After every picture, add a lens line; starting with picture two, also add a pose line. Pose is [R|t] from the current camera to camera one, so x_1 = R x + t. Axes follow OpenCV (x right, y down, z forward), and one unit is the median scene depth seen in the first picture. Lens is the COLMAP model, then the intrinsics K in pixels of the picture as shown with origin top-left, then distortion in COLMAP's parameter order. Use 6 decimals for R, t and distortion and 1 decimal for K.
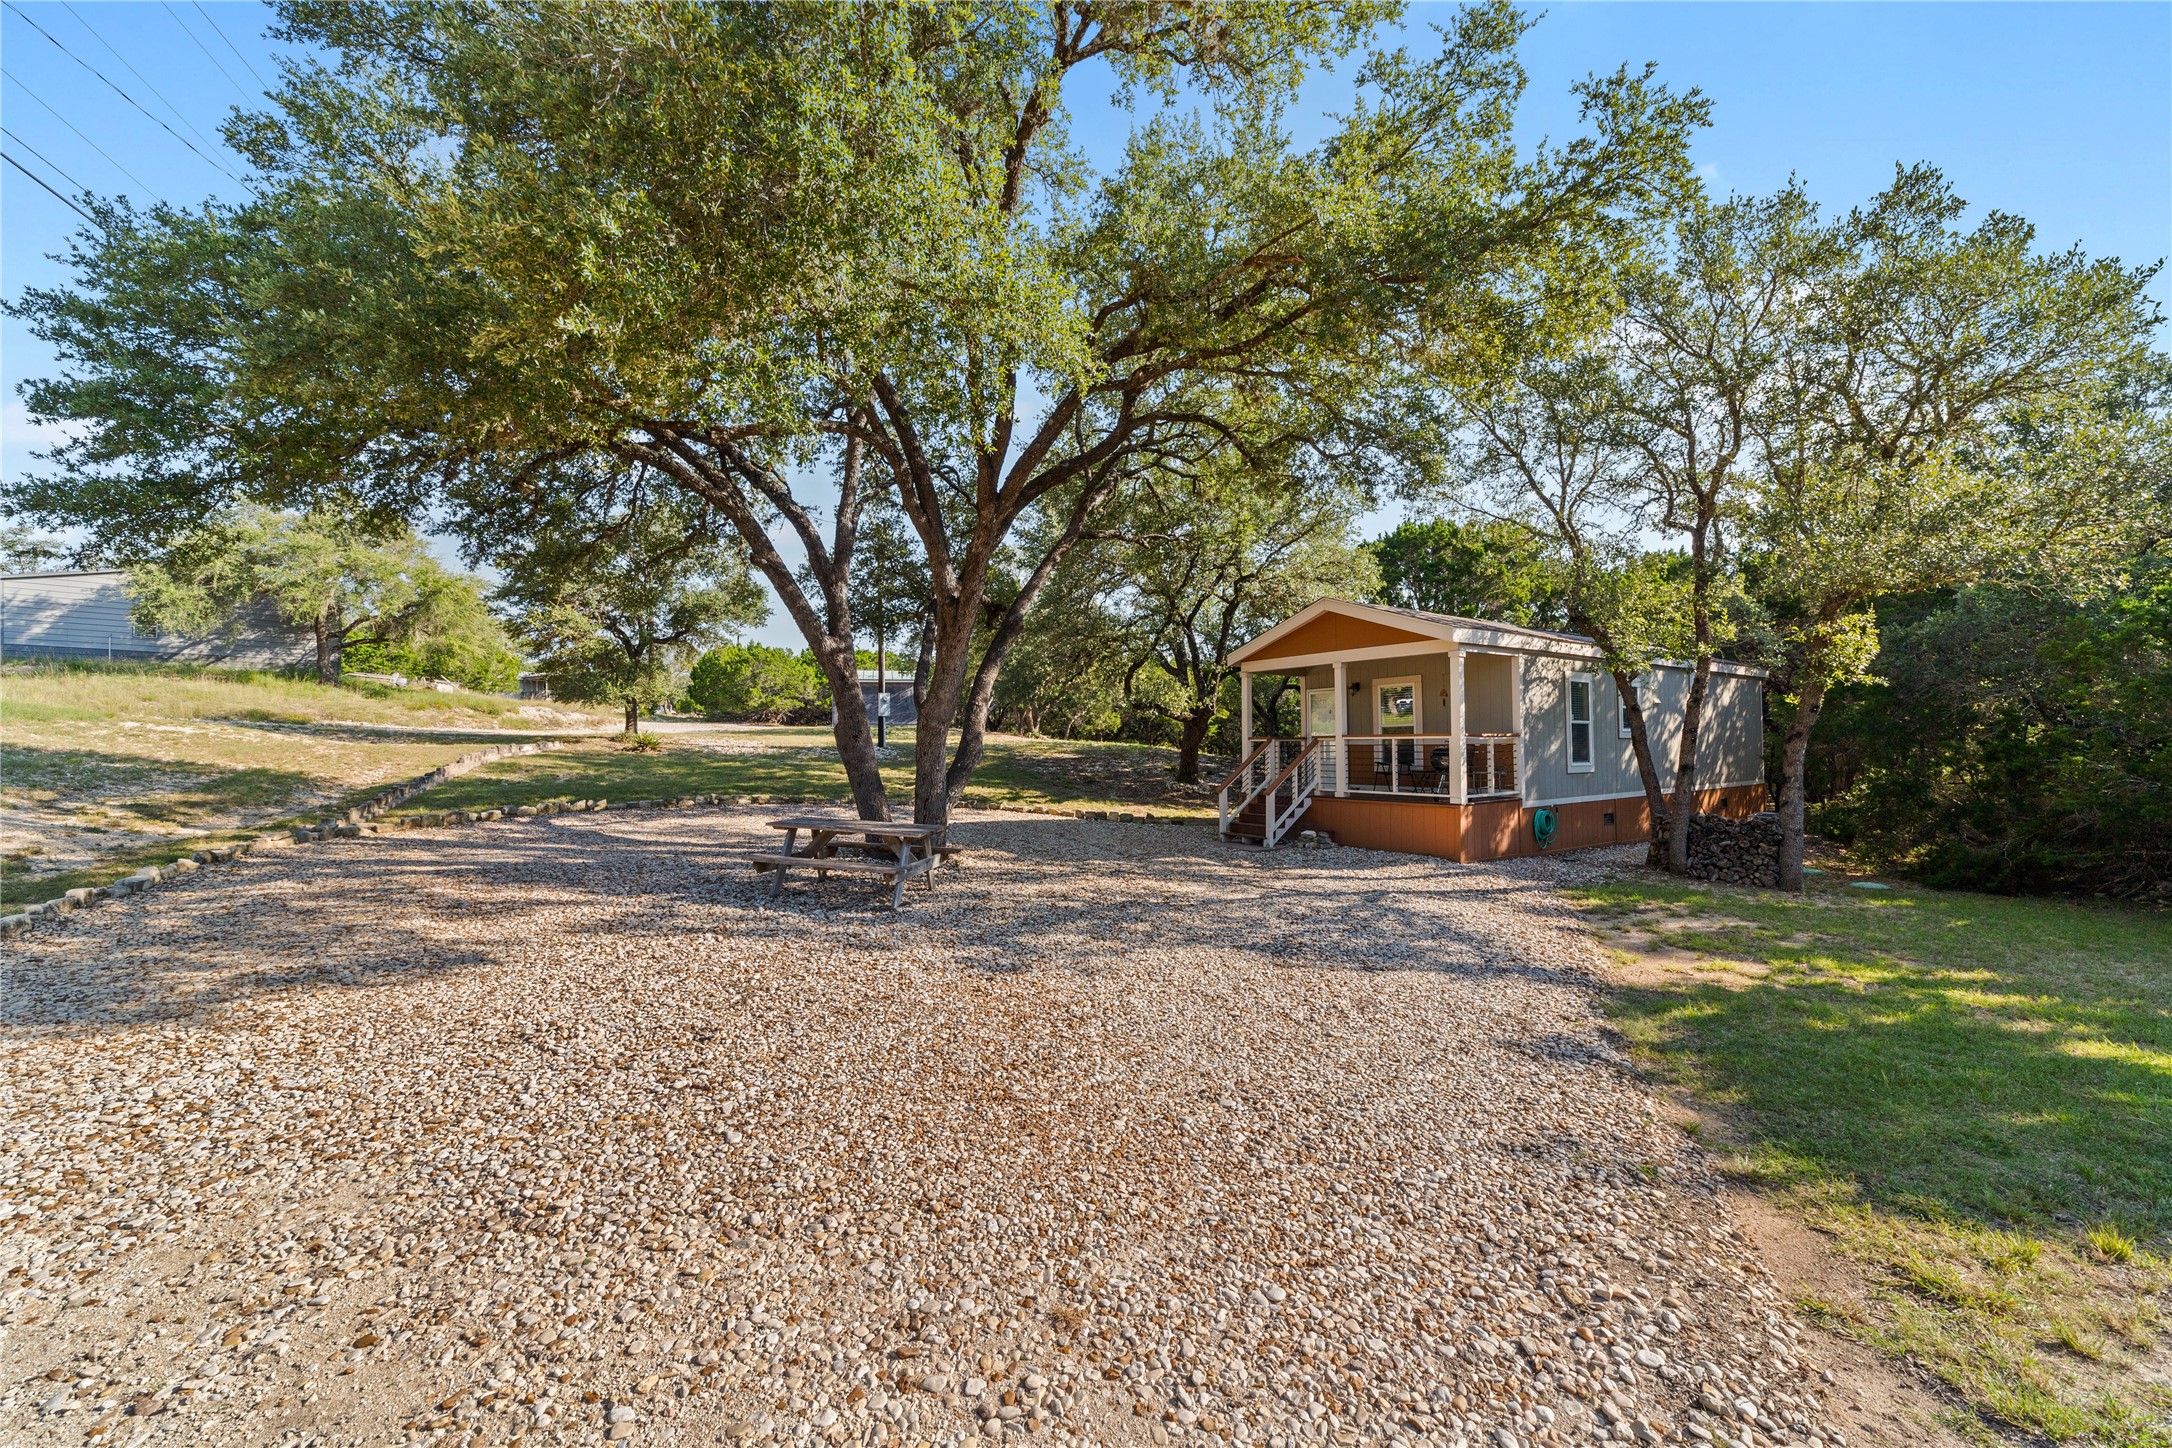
lens RADIAL K [[832.3, 0, 1080.4], [0, 832.3, 728.9], [0, 0, 1]] dist [0.017951, 0.000106]
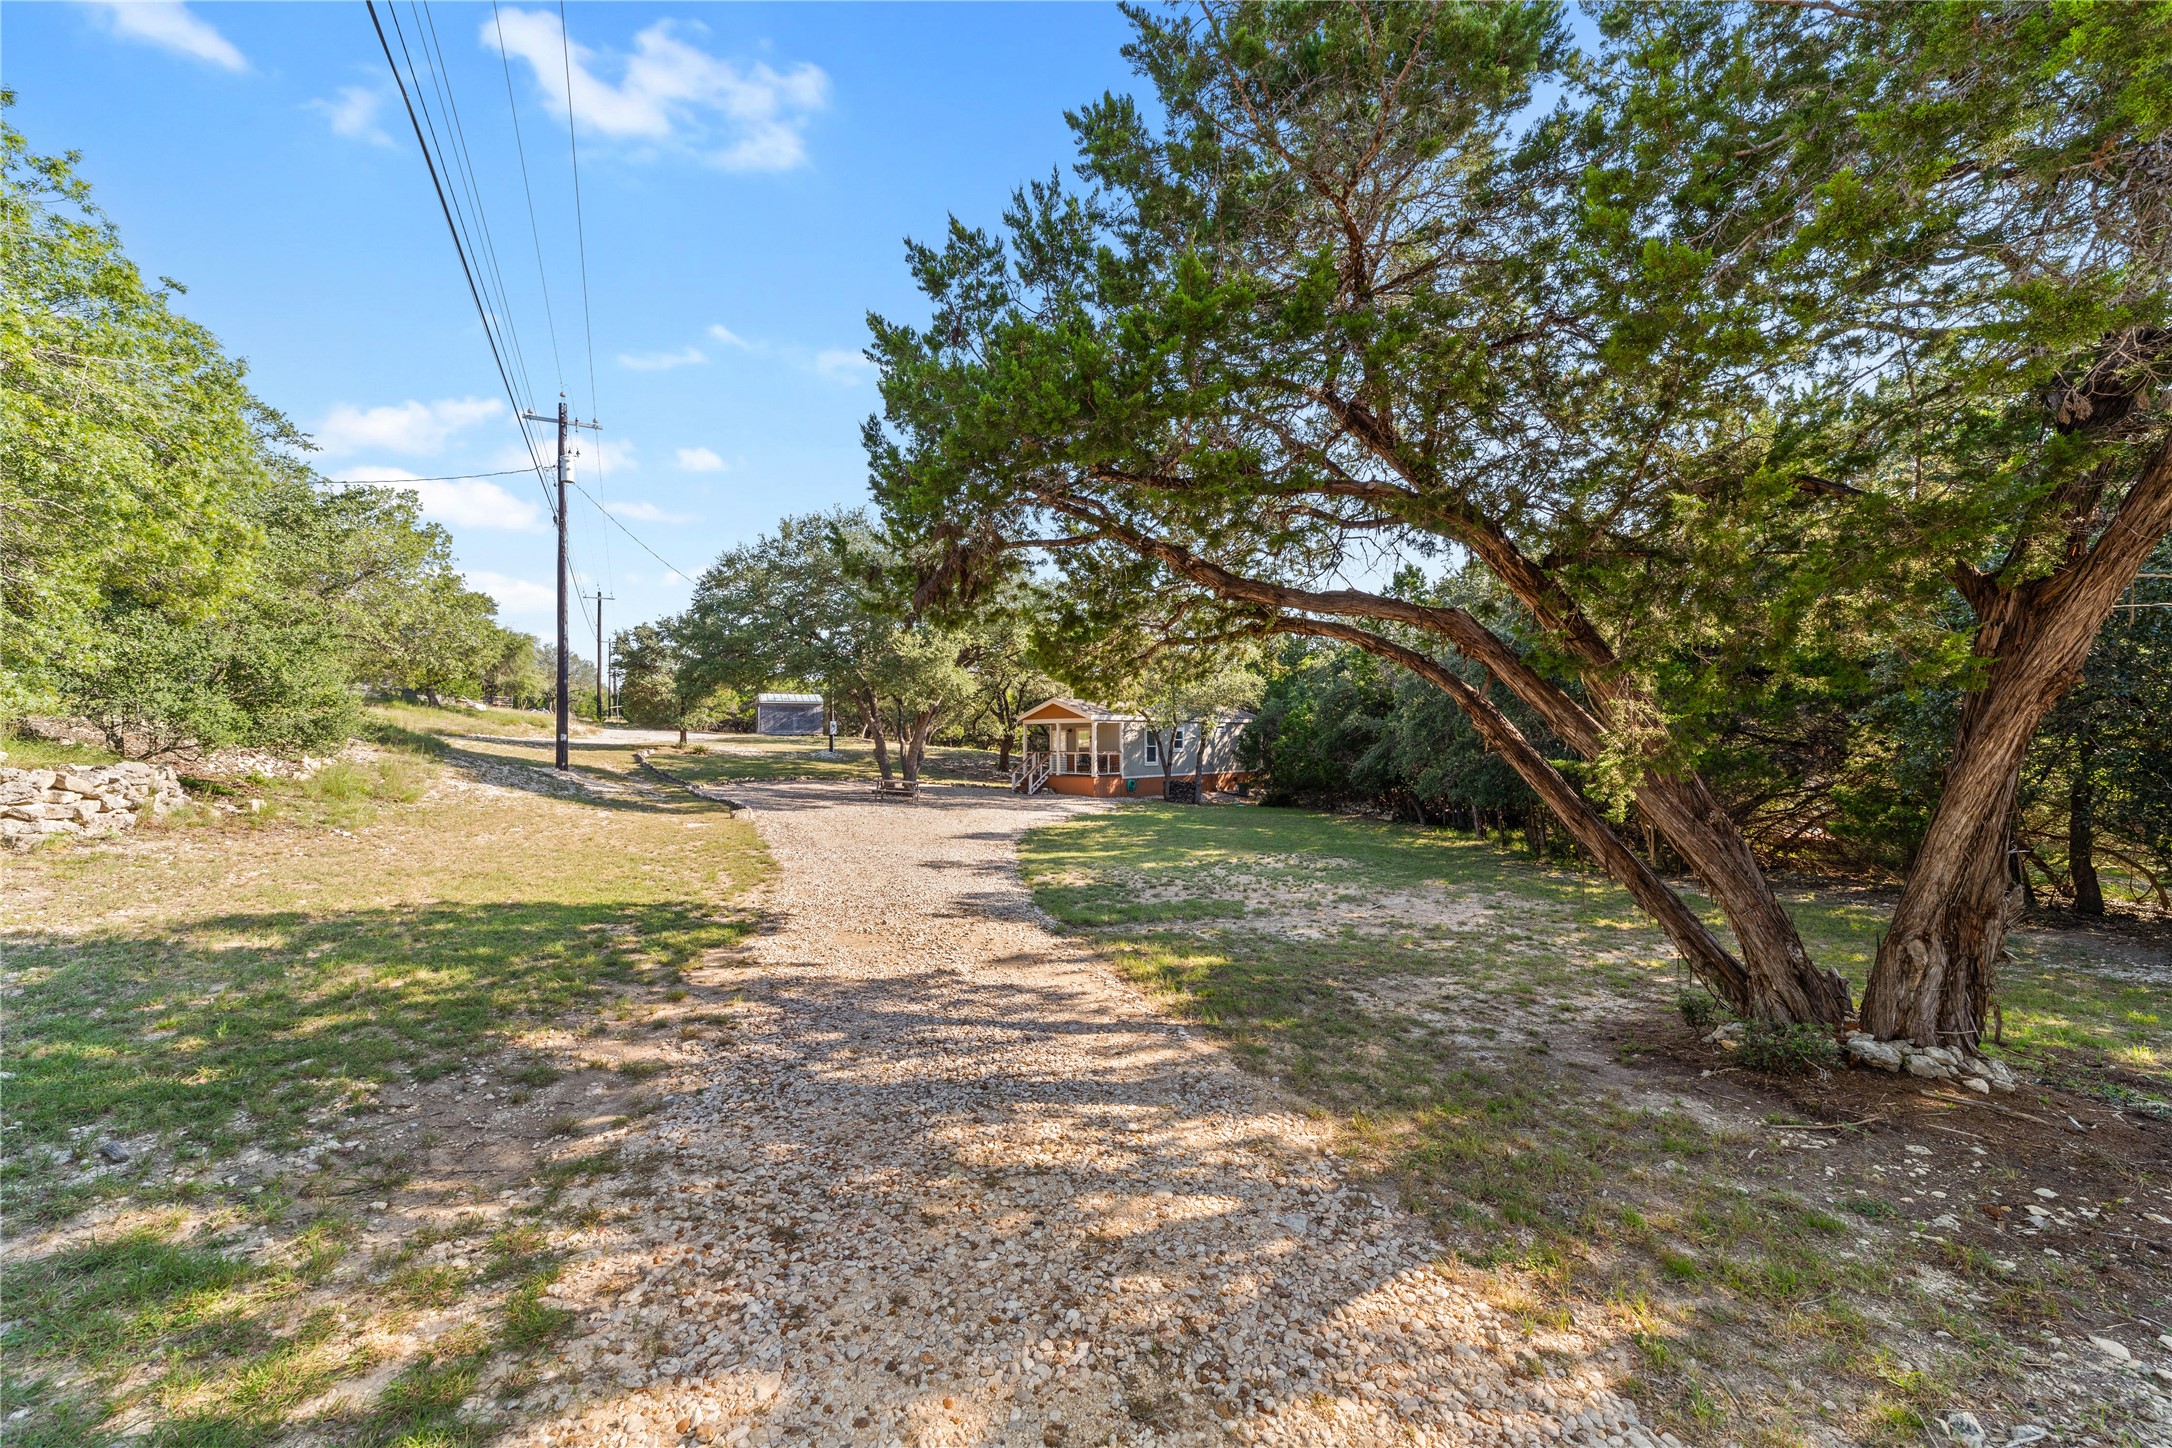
lens RADIAL K [[832.3, 0, 1080.4], [0, 832.3, 728.9], [0, 0, 1]] dist [0.017951, 0.000106]
pose [[0.981368, 0.002017, 0.192128, -0.104741], [-0.002327, 0.999996, 0.001386, -0.061987], [-0.192125, -0.001807, 0.981369, -1.440511]]
